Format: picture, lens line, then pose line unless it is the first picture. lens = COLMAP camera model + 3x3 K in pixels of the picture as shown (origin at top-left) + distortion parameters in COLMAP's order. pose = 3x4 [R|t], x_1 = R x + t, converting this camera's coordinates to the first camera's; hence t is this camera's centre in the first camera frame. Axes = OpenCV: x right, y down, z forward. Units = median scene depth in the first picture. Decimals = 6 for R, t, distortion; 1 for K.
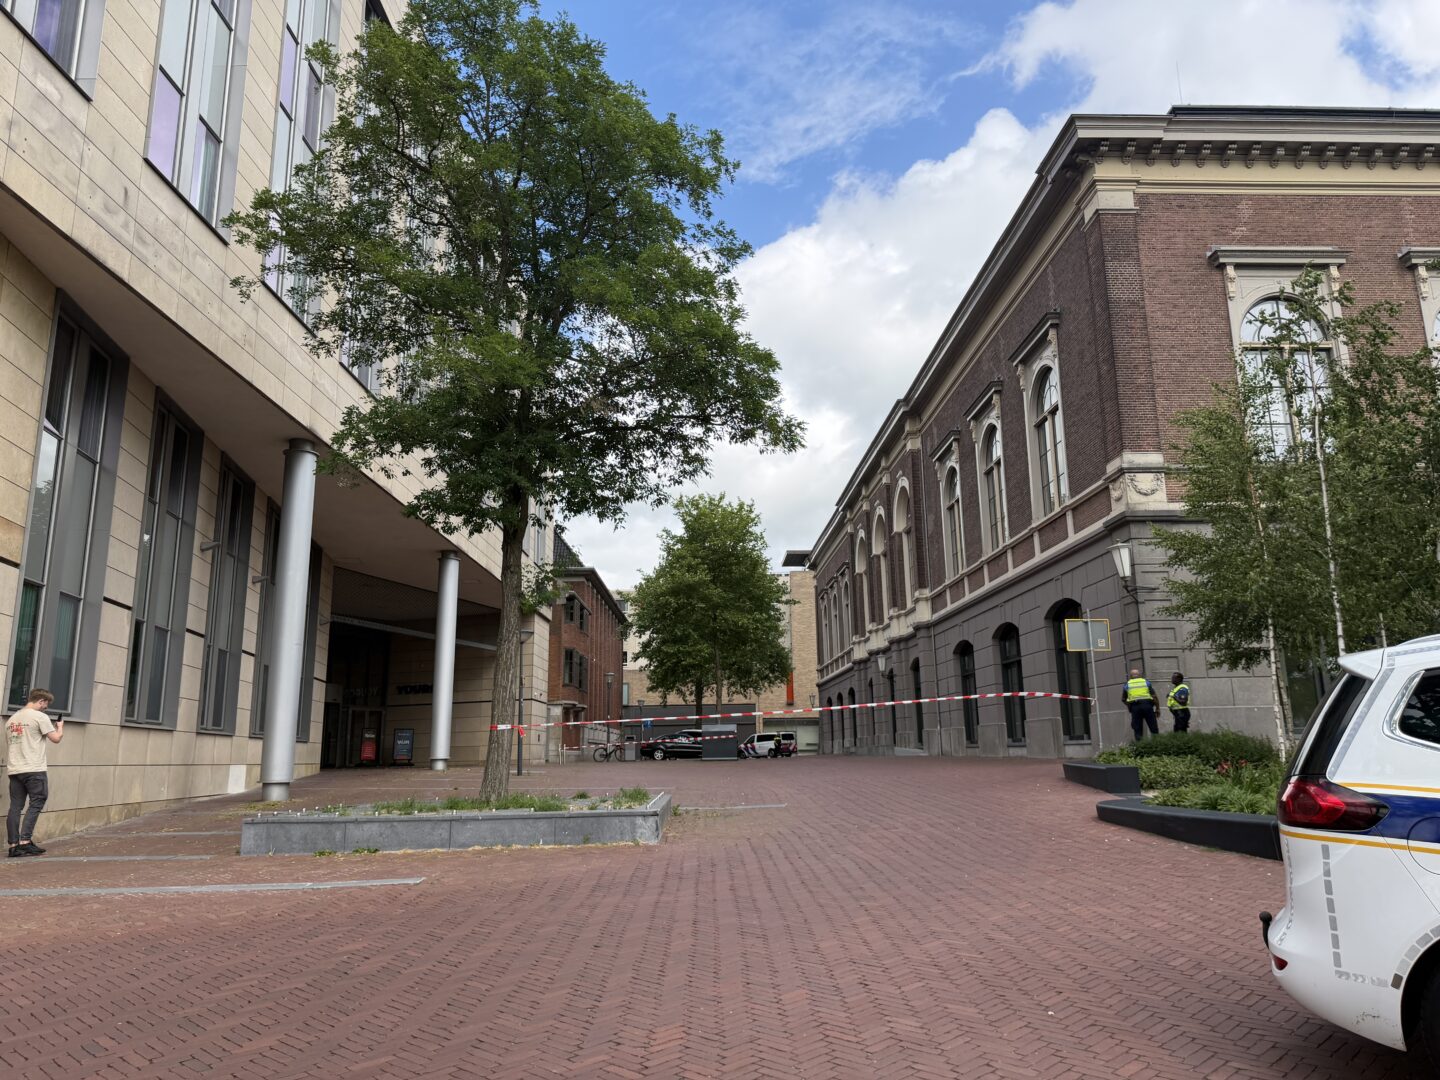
lens RADIAL K [[1001.1, 0, 720.0], [0, 1001.1, 540.0], [0, 0, 1]] dist [0.162455, -0.337966]
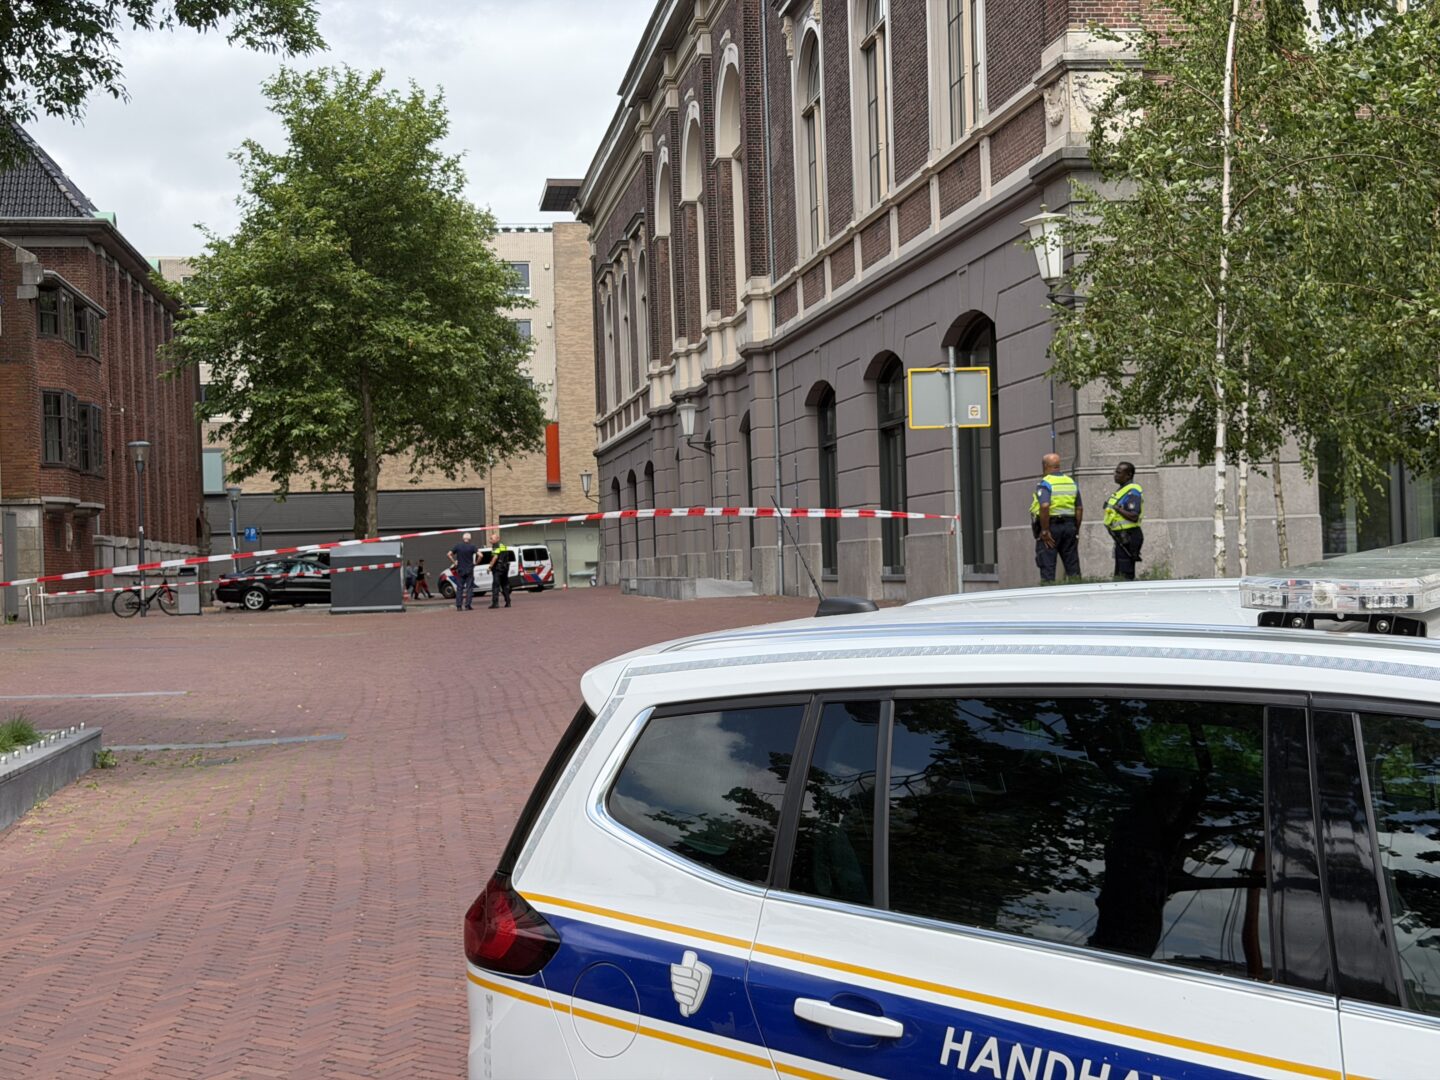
lens RADIAL K [[2009.6, 0, 720.0], [0, 2009.6, 540.0], [0, 0, 1]] dist [0.161791, -0.256444]
pose [[0.992272, -0.013245, 0.123377, 0.054736], [-0.010998, 0.980986, 0.193766, -0.017786], [-0.123597, -0.193625, 0.973259, -0.011149]]
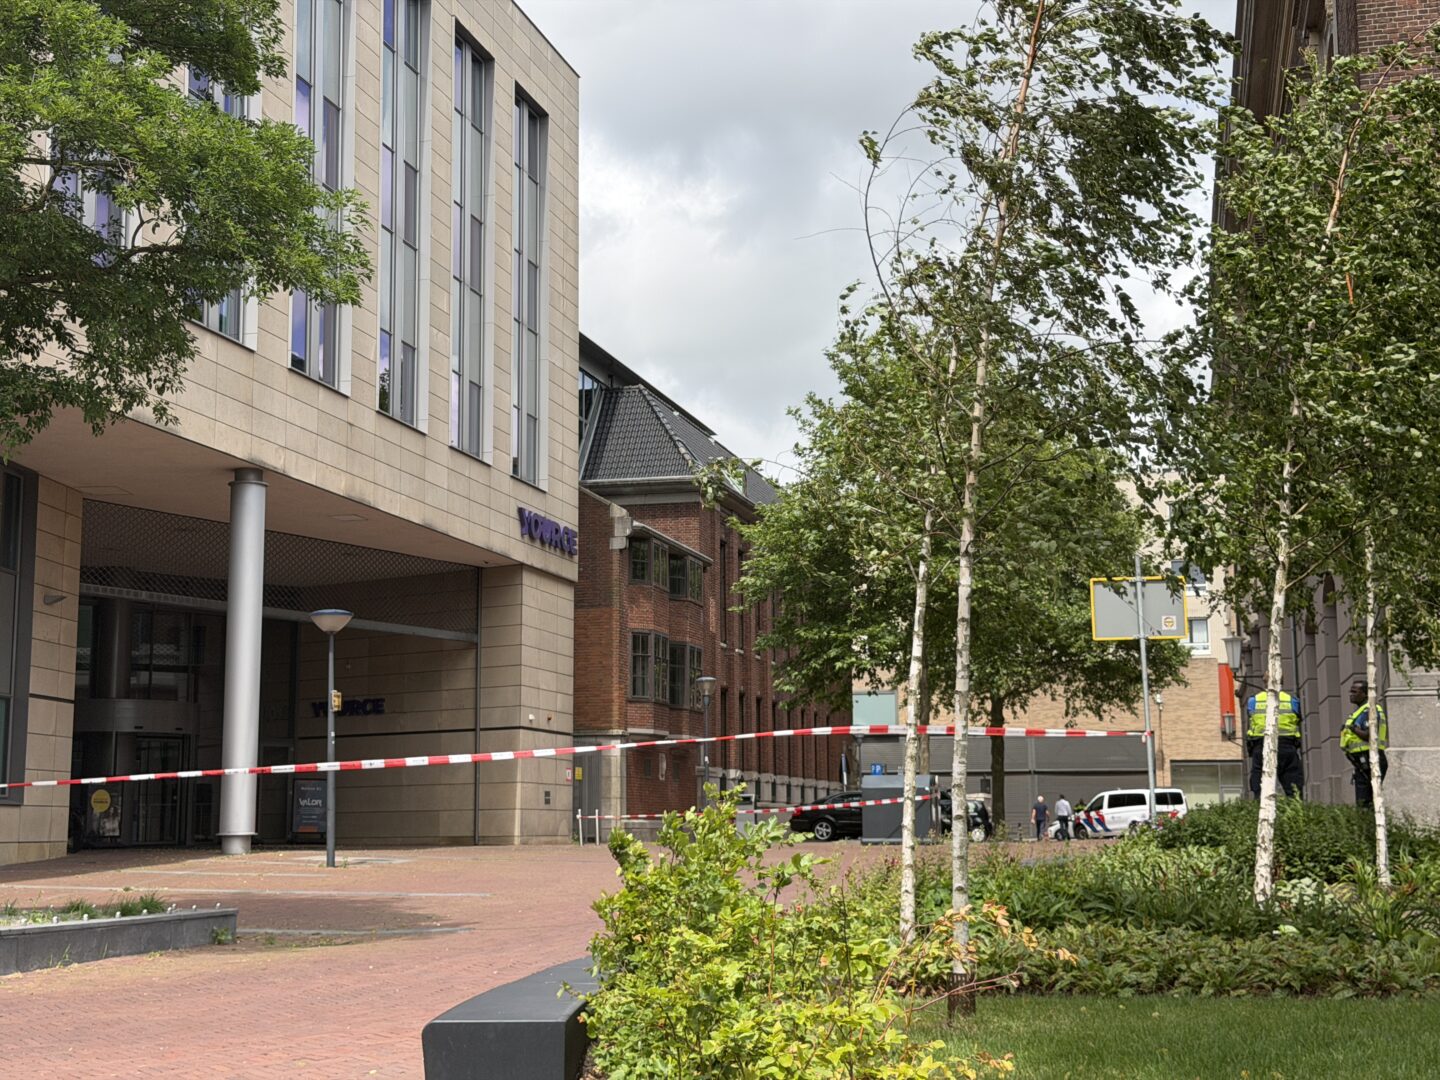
lens RADIAL K [[2009.6, 0, 720.0], [0, 2009.6, 540.0], [0, 0, 1]] dist [0.161791, -0.256444]
pose [[0.960631, -0.027598, -0.276454, 0.214878], [0.046839, 0.996899, 0.063237, -0.006593], [0.273852, -0.073696, 0.958944, -0.007240]]
